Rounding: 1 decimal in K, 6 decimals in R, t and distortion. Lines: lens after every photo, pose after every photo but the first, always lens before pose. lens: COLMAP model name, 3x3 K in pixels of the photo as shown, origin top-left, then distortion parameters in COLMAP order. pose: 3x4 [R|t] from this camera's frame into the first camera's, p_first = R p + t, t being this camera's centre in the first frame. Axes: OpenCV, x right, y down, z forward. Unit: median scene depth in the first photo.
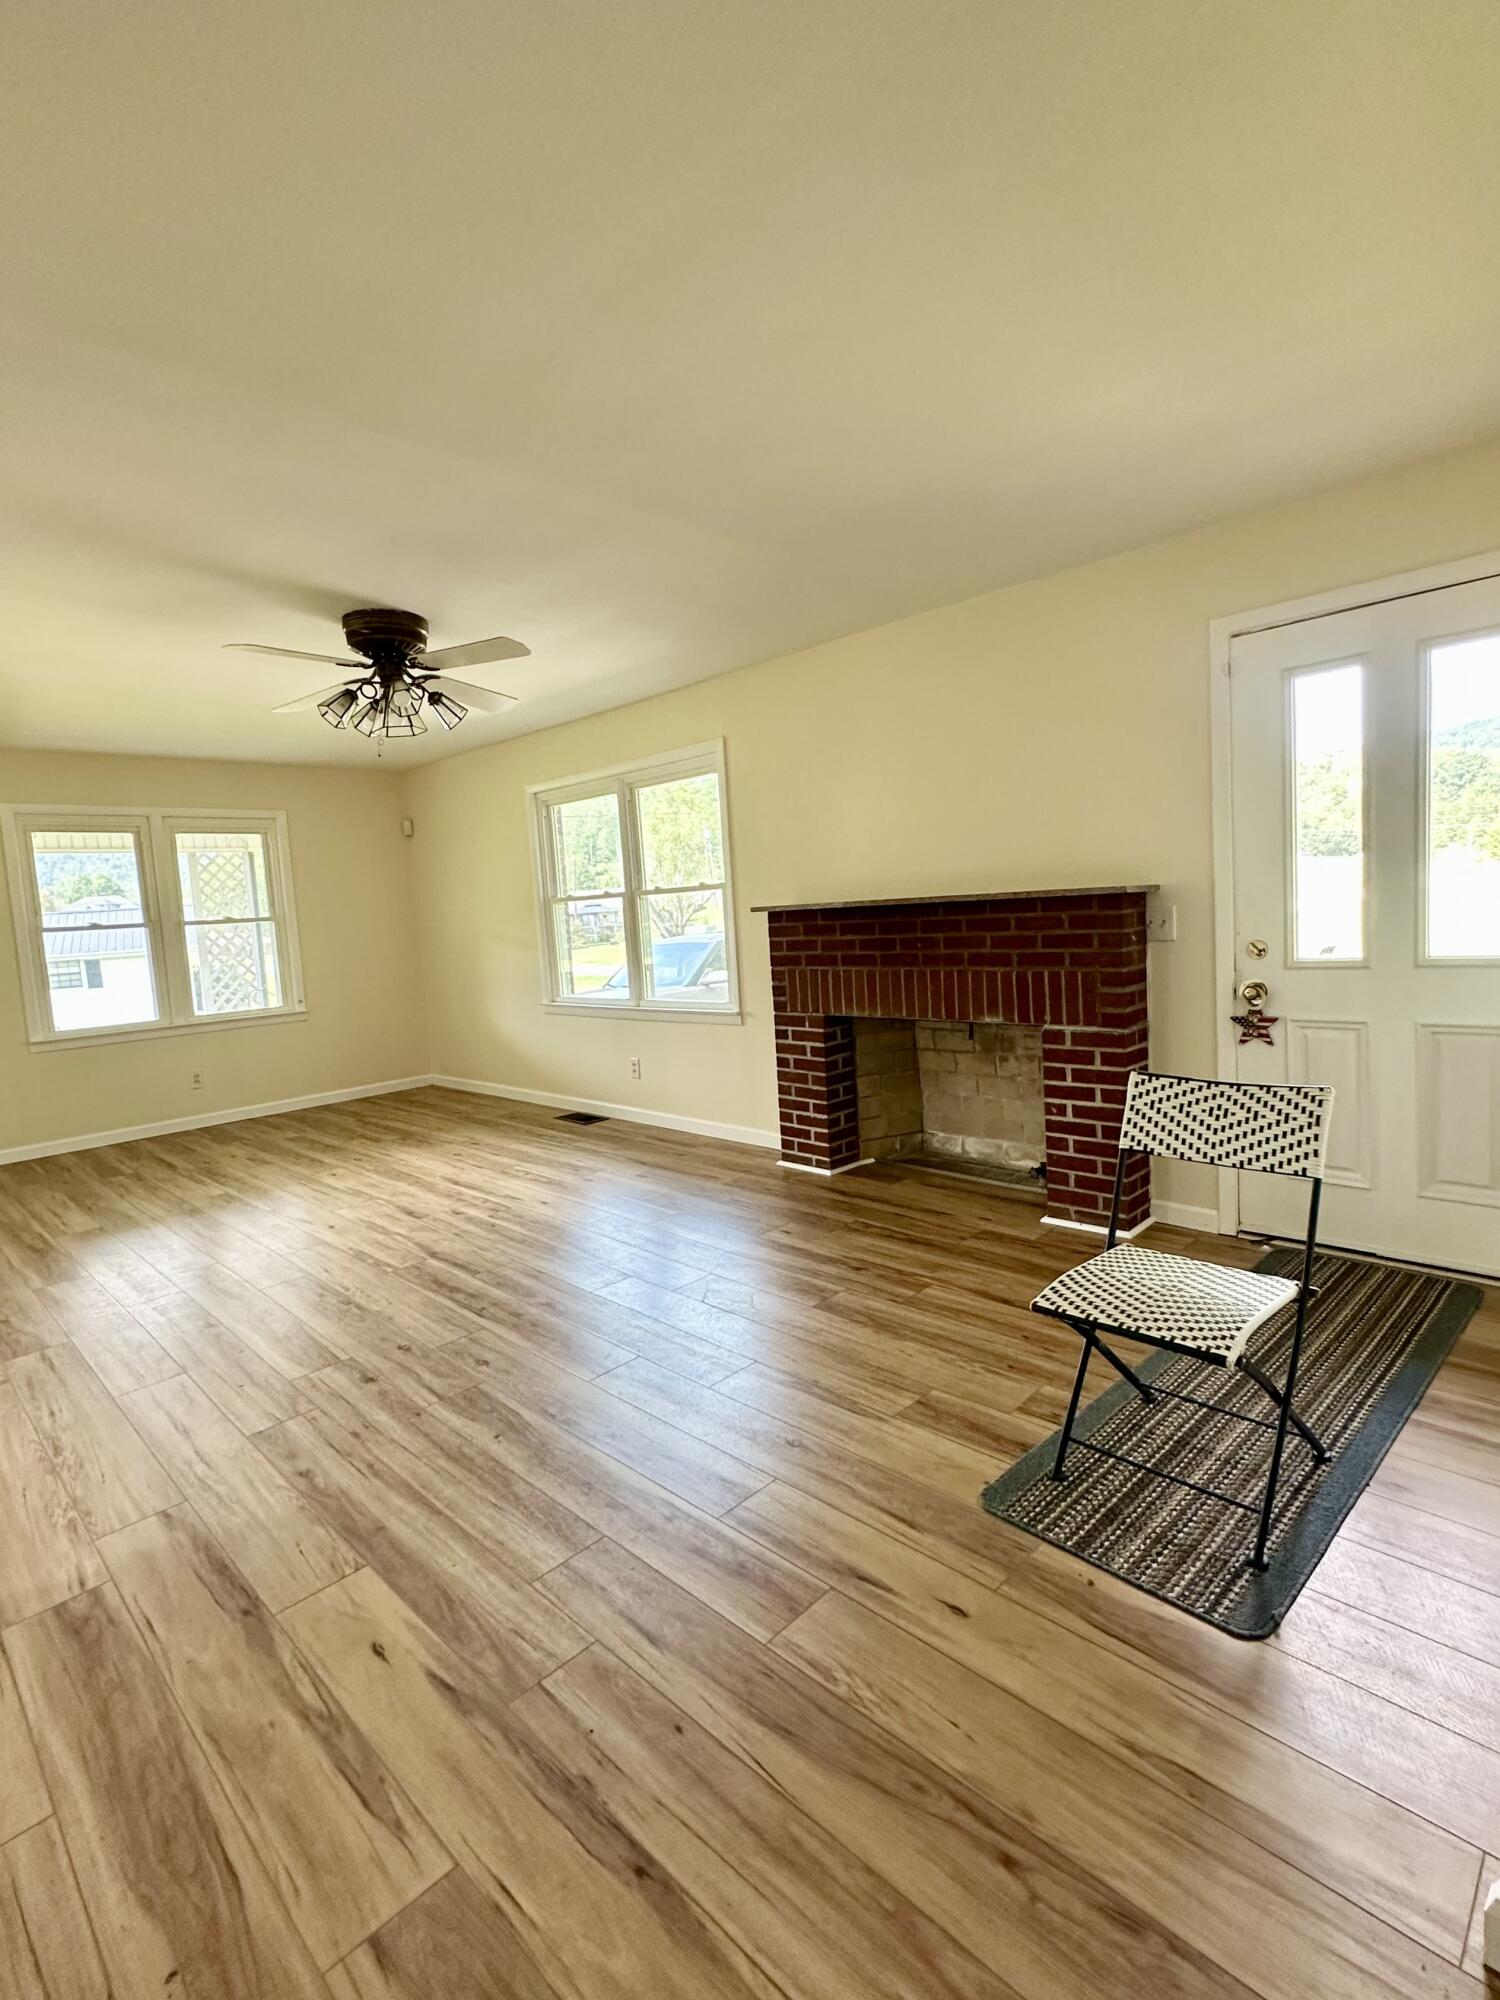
lens RADIAL K [[966.6, 0, 725.8], [0, 966.6, 1002.2], [0, 0, 1]] dist [-0.001569, 0.000206]
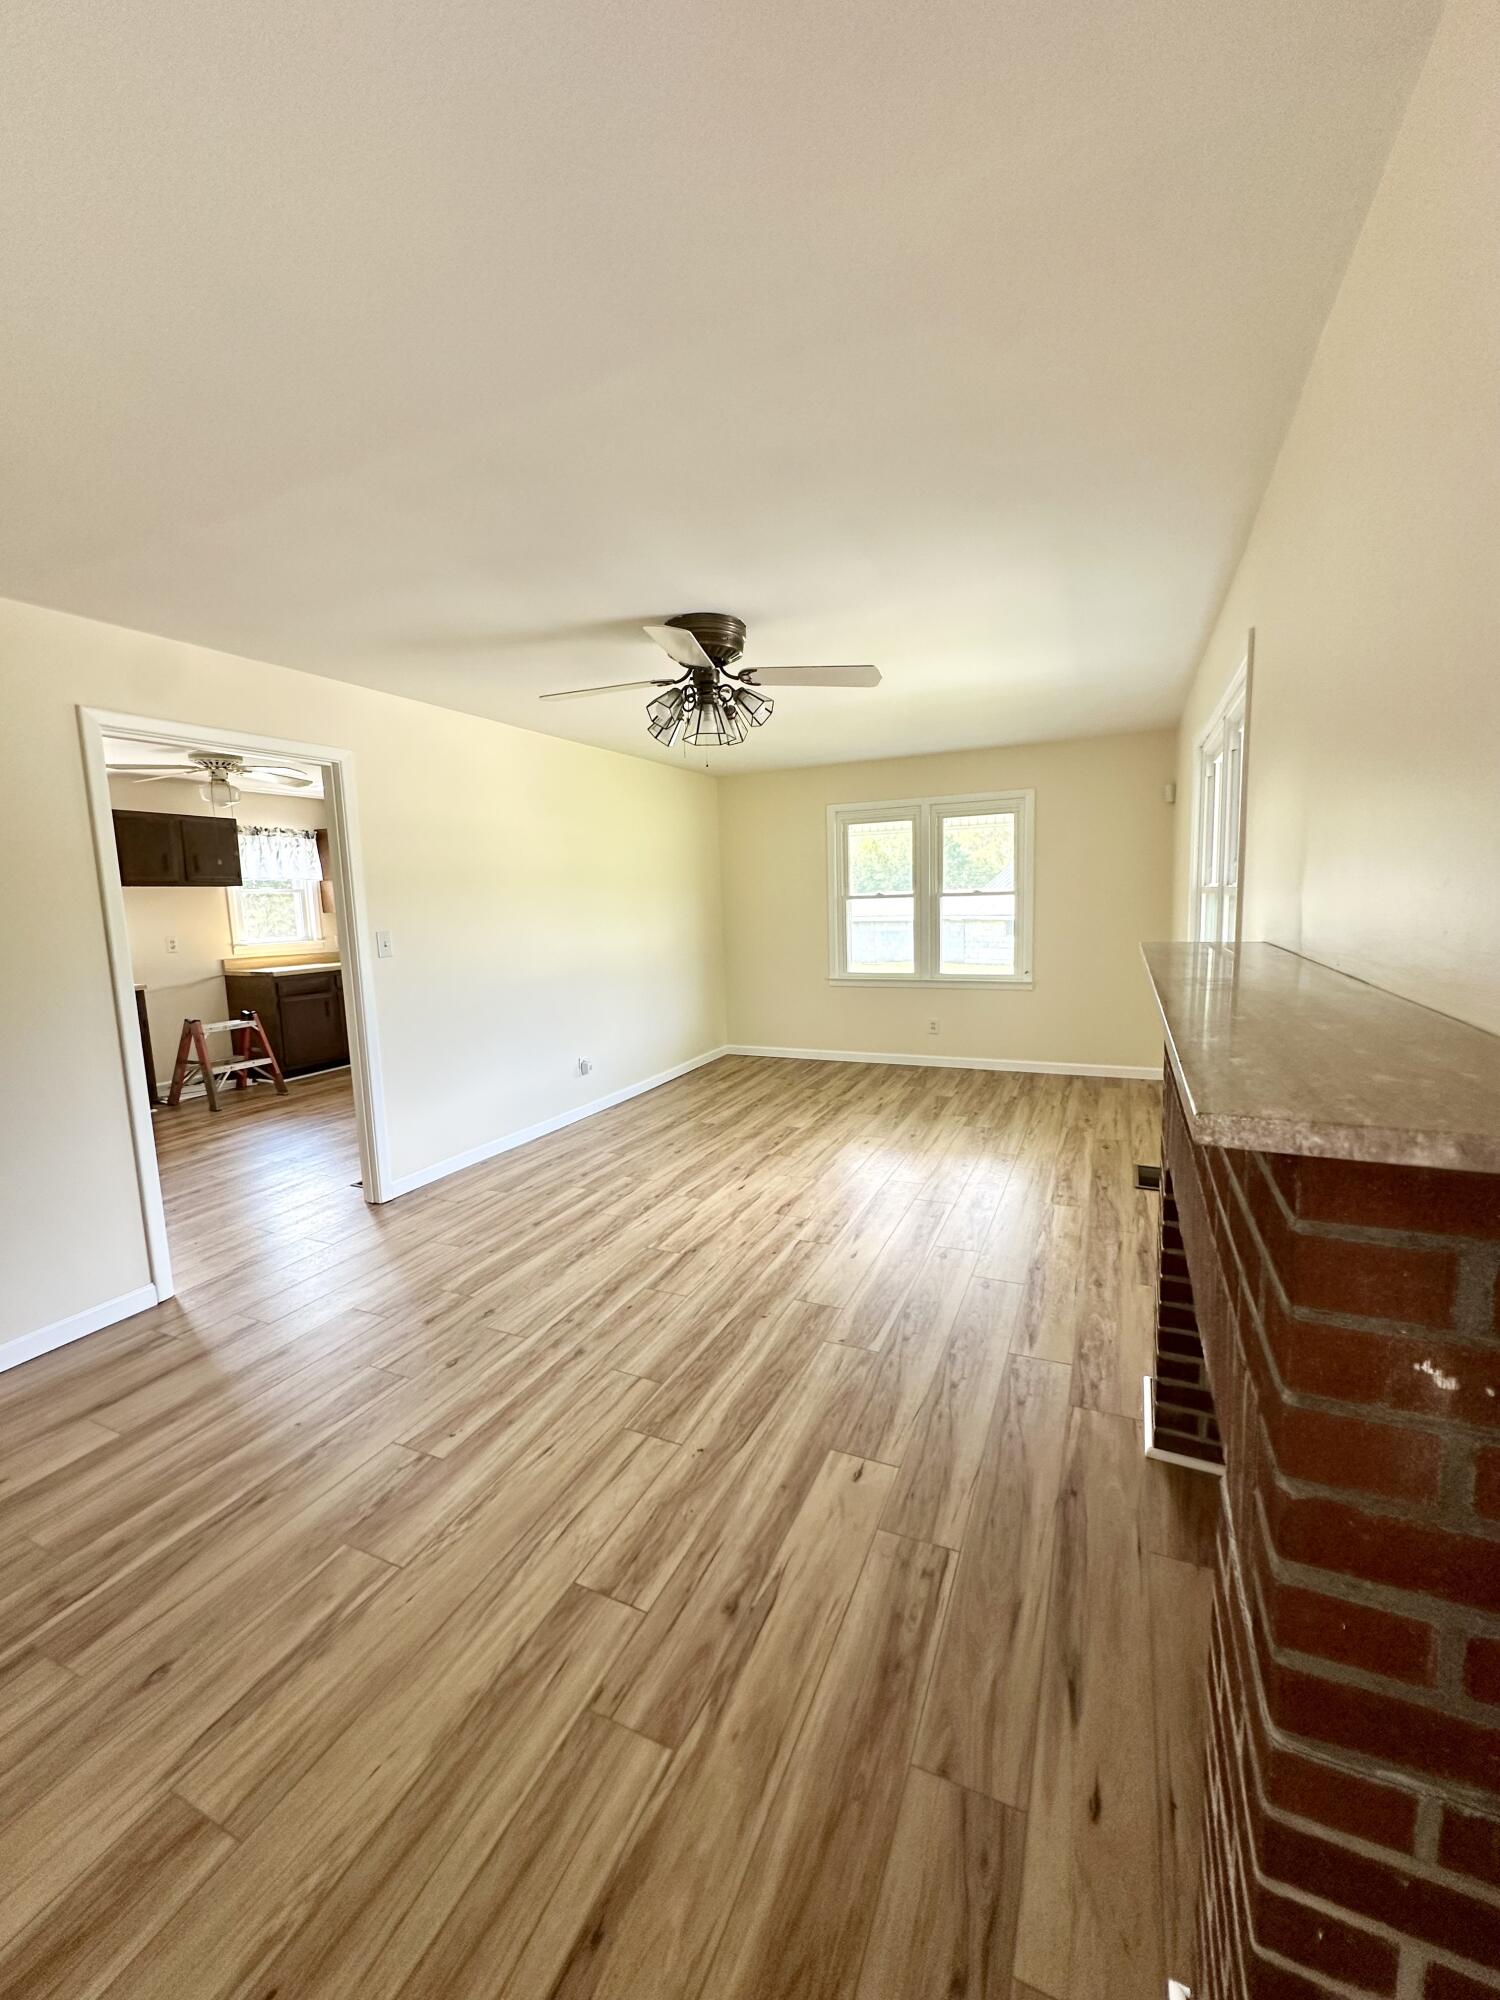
lens RADIAL K [[791.8, 0, 746.3], [0, 791.8, 995.9], [0, 0, 1]] dist [0.002260, 0.000362]
pose [[0.357150, 0.166184, -0.919145, 0.465714], [-0.079746, 0.985877, 0.147263, -0.144621], [0.930637, 0.020703, 0.365358, 0.737619]]
